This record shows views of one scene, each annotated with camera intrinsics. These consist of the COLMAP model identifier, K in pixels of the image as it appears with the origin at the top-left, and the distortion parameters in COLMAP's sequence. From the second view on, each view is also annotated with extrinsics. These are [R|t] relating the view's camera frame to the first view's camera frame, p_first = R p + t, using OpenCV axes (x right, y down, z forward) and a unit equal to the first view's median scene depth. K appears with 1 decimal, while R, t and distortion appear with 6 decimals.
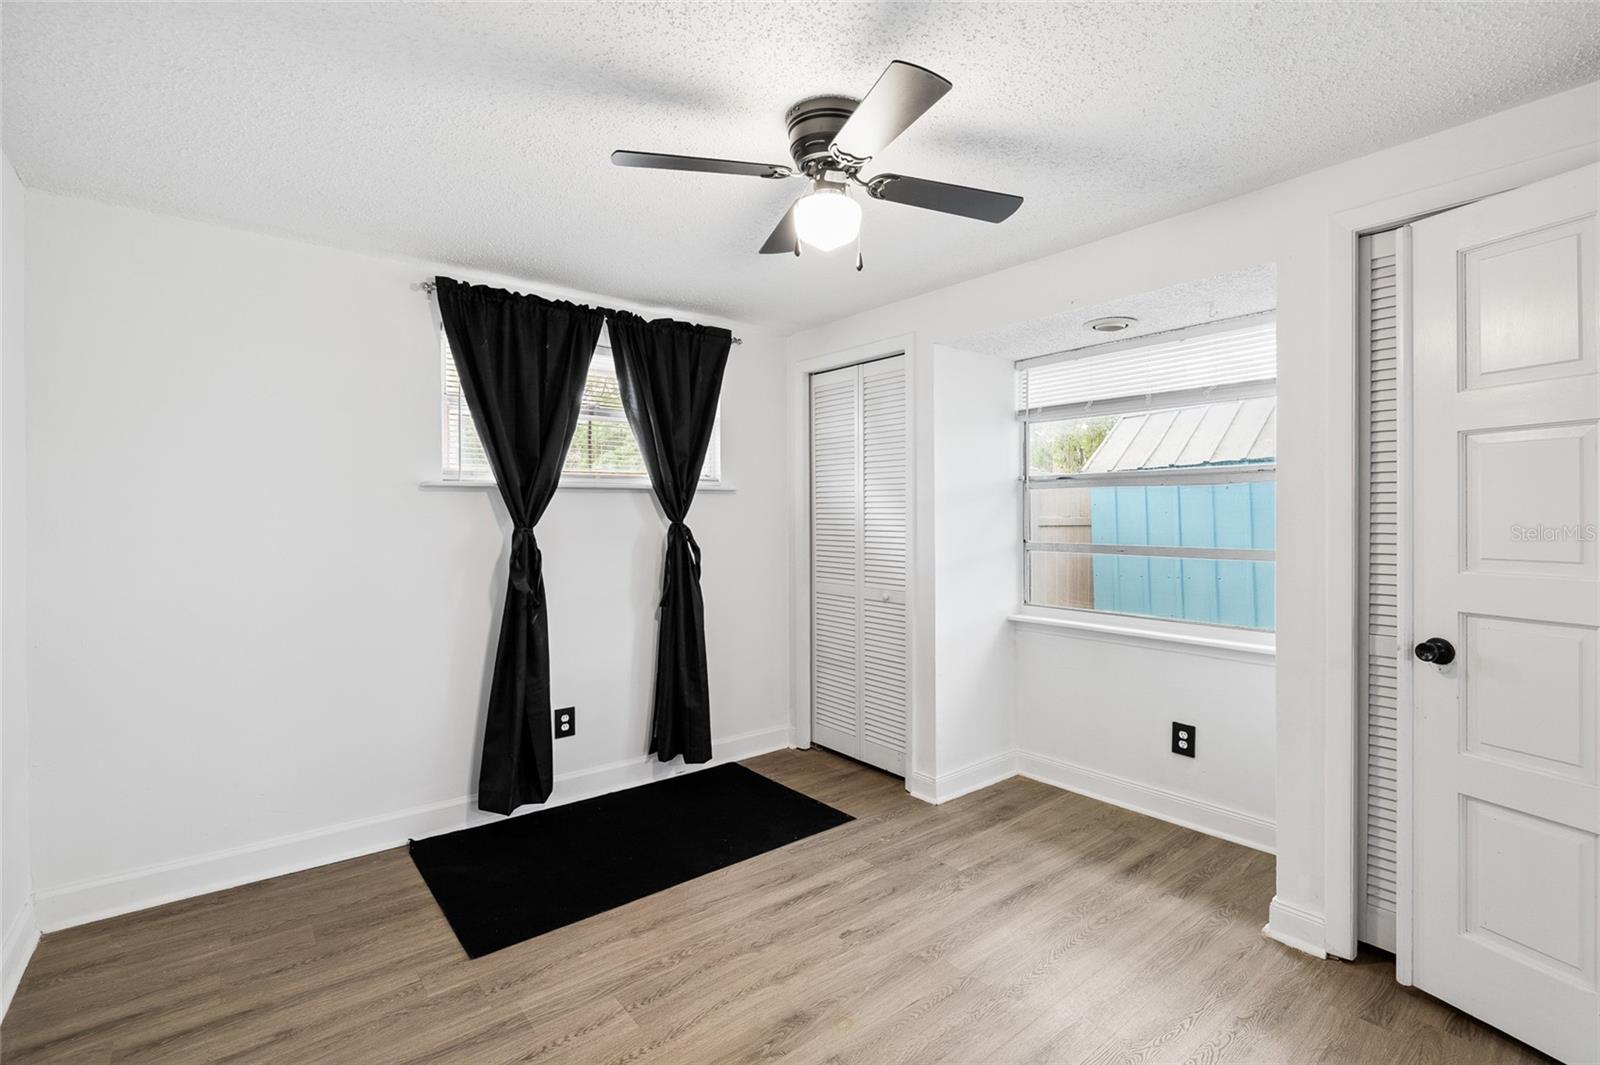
lens RADIAL K [[717.7, 0, 805.0], [0, 717.7, 511.9], [0, 0, 1]] dist [-0.014037, 0.004165]
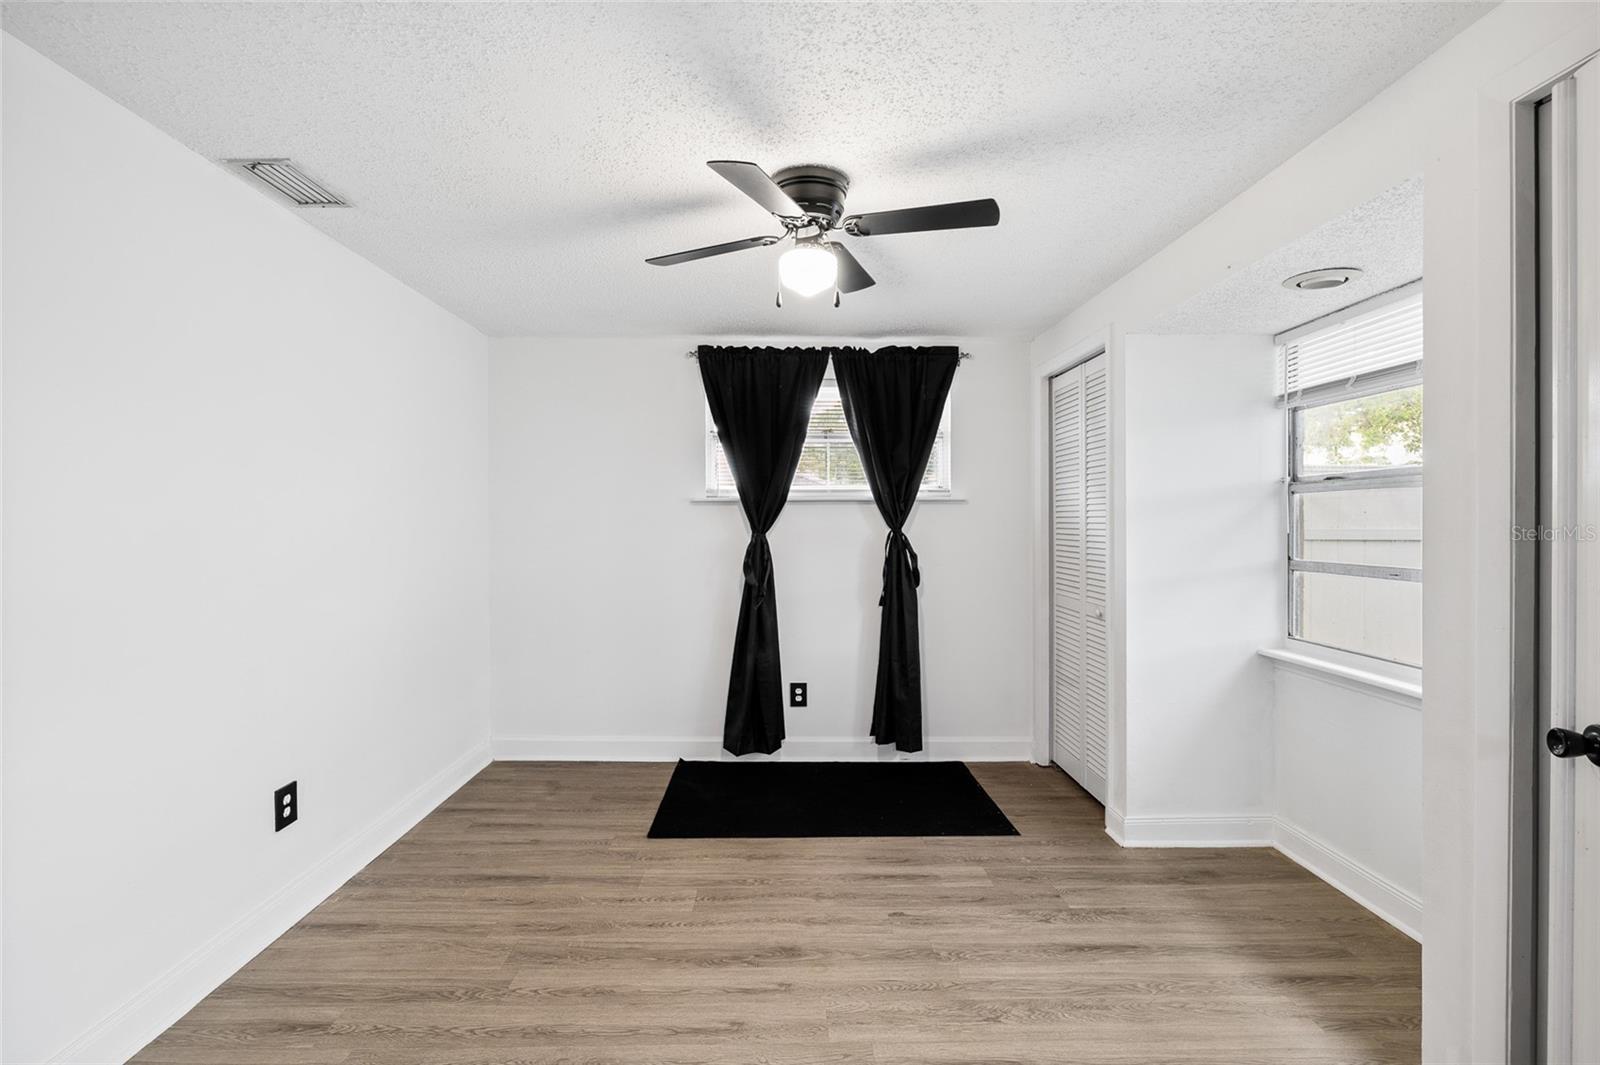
lens RADIAL K [[717.7, 0, 798.4], [0, 717.7, 521.4], [0, 0, 1]] dist [-0.014037, 0.004165]
pose [[0.790147, 0.002301, -0.612912, 0.432508], [-0.000882, 0.999996, 0.002617, -0.002232], [0.612916, -0.001527, 0.790146, 0.043910]]
